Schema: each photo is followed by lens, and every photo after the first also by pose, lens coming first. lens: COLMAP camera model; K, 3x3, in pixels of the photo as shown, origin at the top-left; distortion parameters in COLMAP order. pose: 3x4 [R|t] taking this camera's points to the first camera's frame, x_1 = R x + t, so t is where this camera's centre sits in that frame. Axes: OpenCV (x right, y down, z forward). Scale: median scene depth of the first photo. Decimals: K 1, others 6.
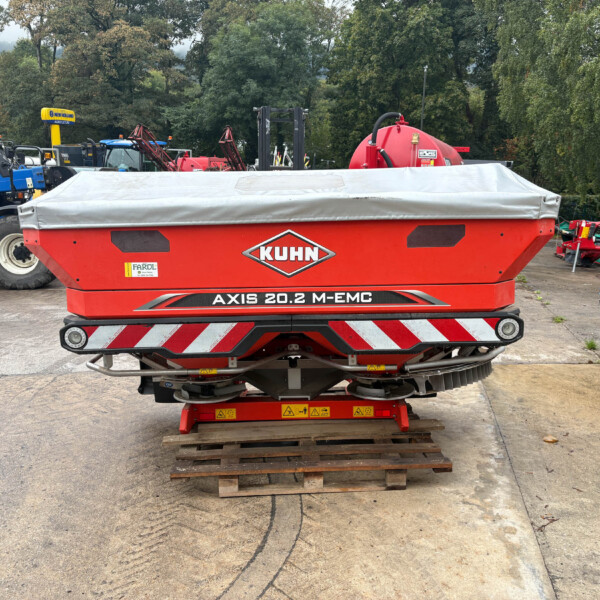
lens RADIAL K [[607.1, 0, 299.4], [0, 607.1, 301.6], [0, 0, 1]] dist [0.027986, 0.000000]
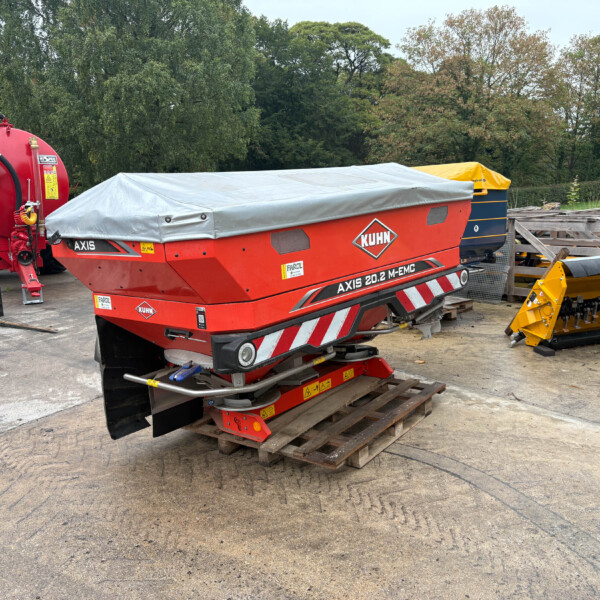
lens RADIAL K [[607.1, 0, 294.2], [0, 607.1, 305.2], [0, 0, 1]] dist [0.027986, 0.000000]
pose [[0.657267, -0.175068, 0.733042, -0.980629], [0.181046, 0.980842, 0.071917, -0.065935], [-0.731589, 0.085446, 0.676371, 0.336288]]
